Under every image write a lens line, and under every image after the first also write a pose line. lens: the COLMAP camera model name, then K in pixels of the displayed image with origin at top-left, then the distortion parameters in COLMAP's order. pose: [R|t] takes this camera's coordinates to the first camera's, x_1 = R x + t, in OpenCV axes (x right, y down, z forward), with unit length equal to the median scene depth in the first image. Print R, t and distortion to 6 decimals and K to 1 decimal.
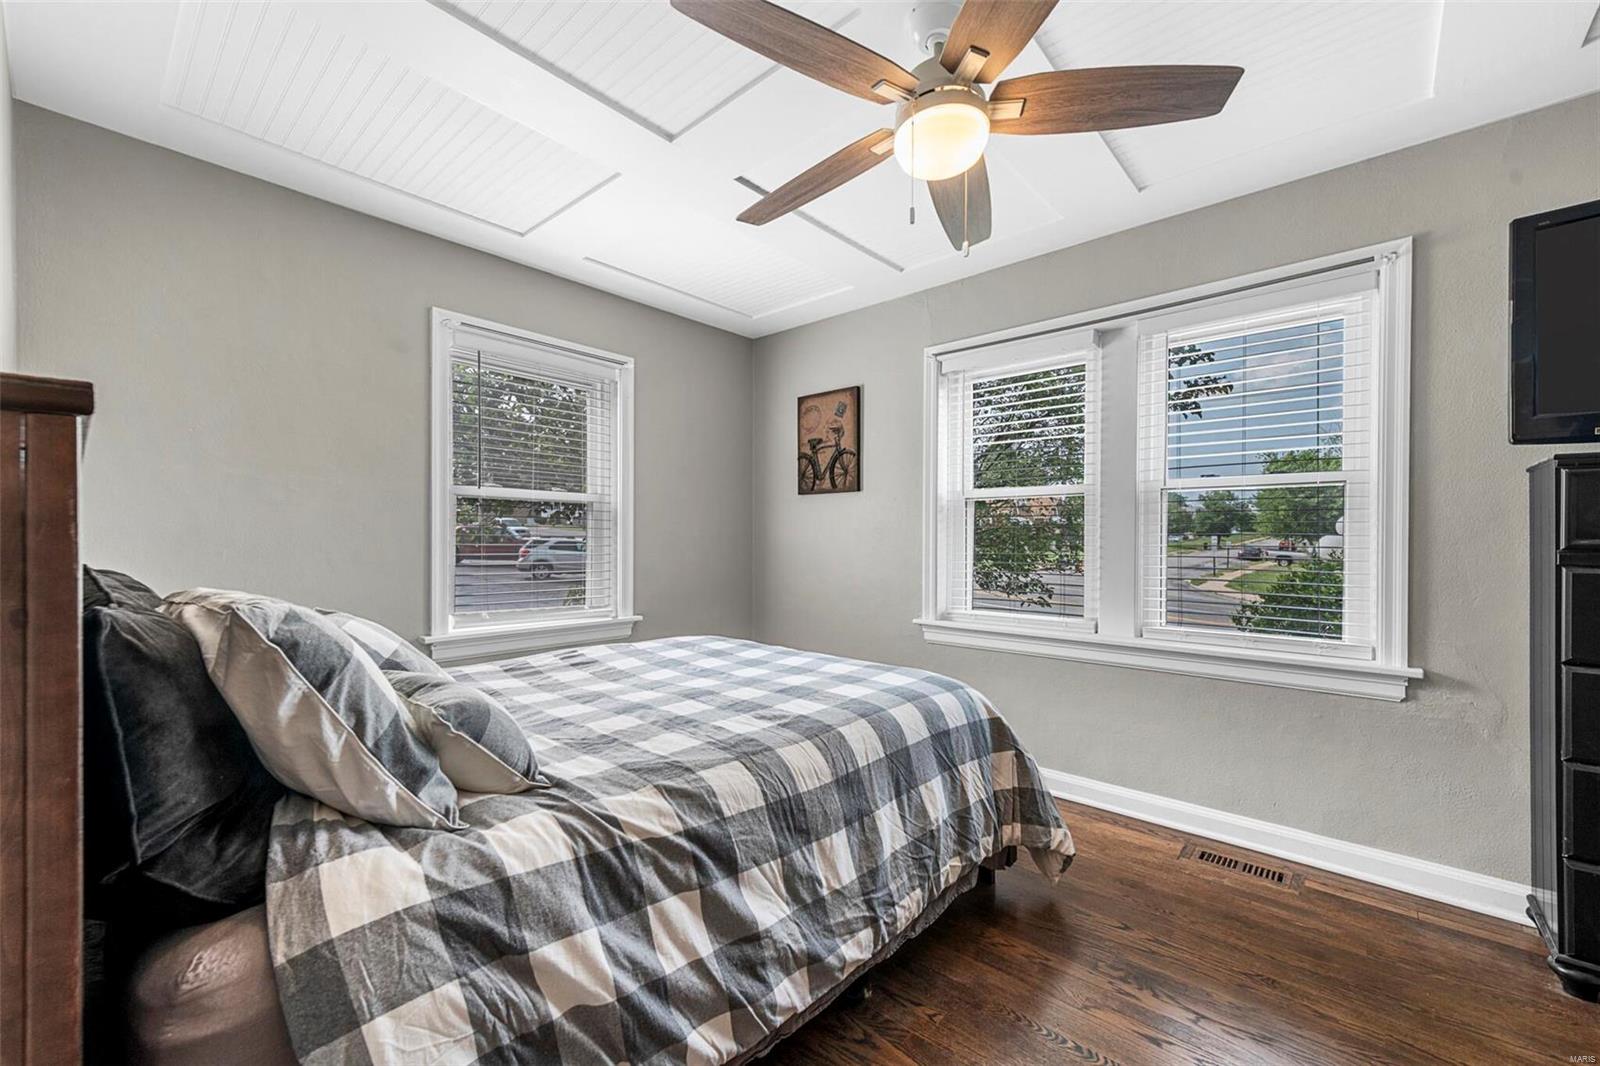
lens RADIAL K [[641.7, 0, 797.9], [0, 641.7, 535.8], [0, 0, 1]] dist [0.009280, -0.001861]
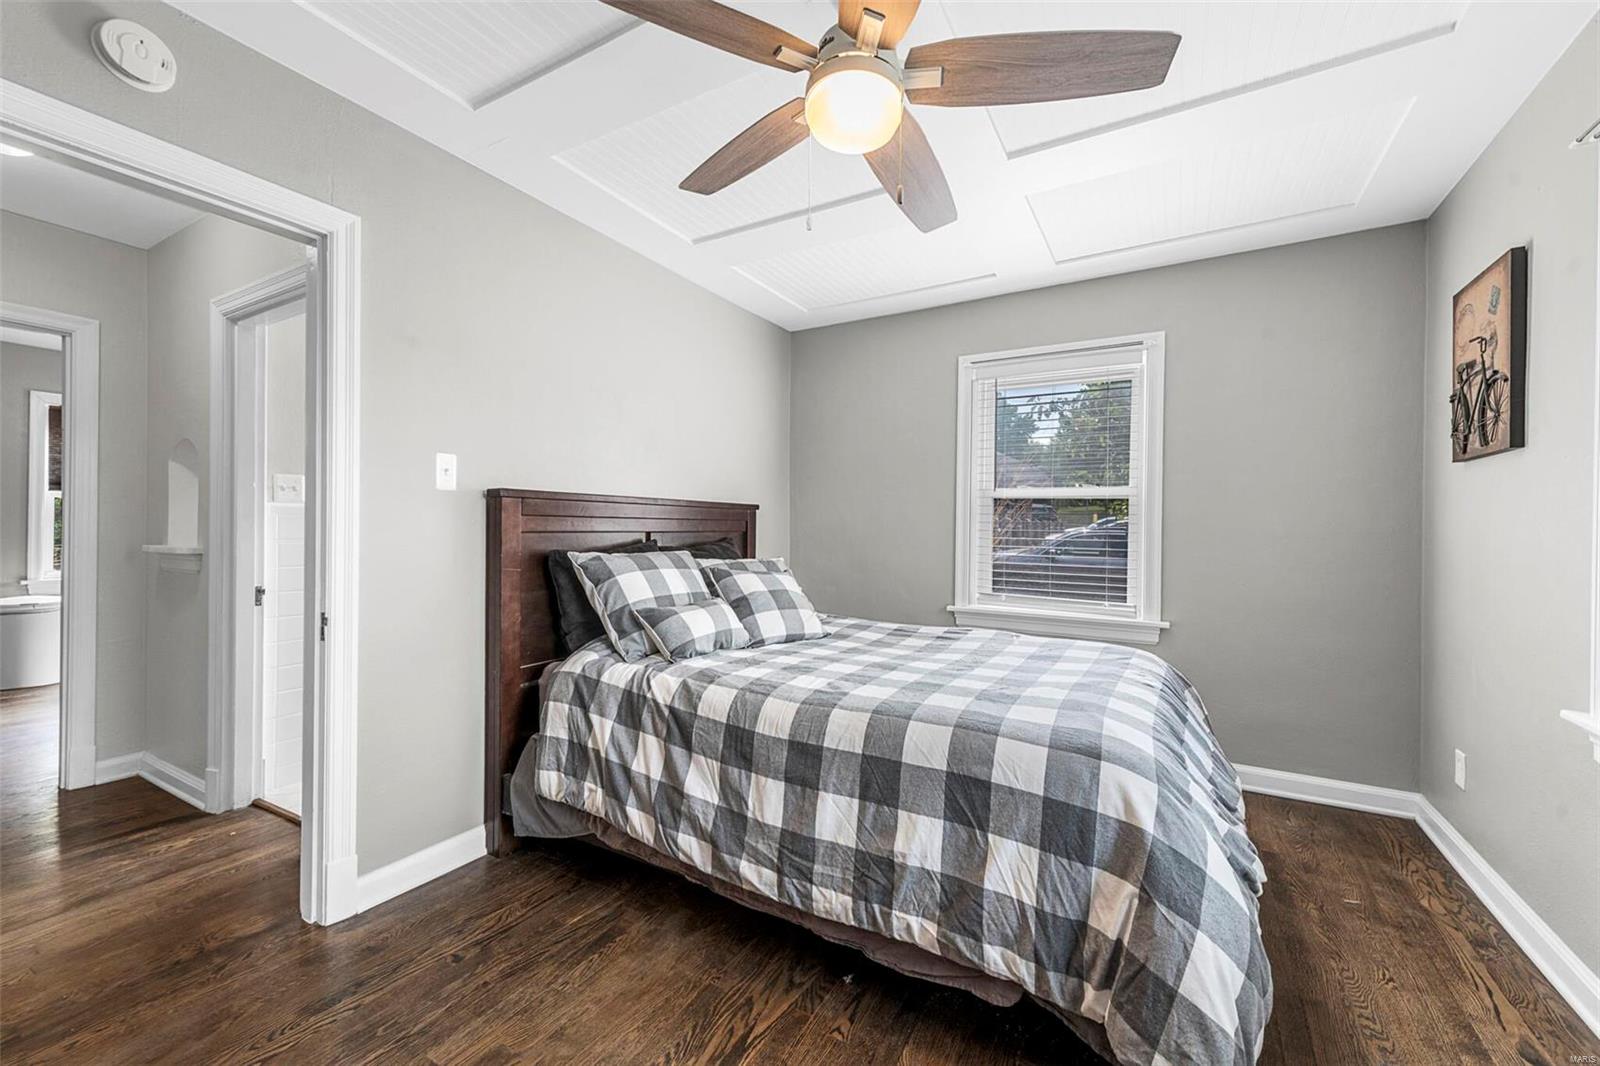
lens RADIAL K [[641.7, 0, 801.8], [0, 641.7, 532.1], [0, 0, 1]] dist [0.009280, -0.001861]
pose [[0.201313, 0.006304, -0.979507, 1.254153], [-0.007791, 0.999958, 0.004835, 0.001776], [0.979496, 0.006658, 0.201354, 0.832479]]
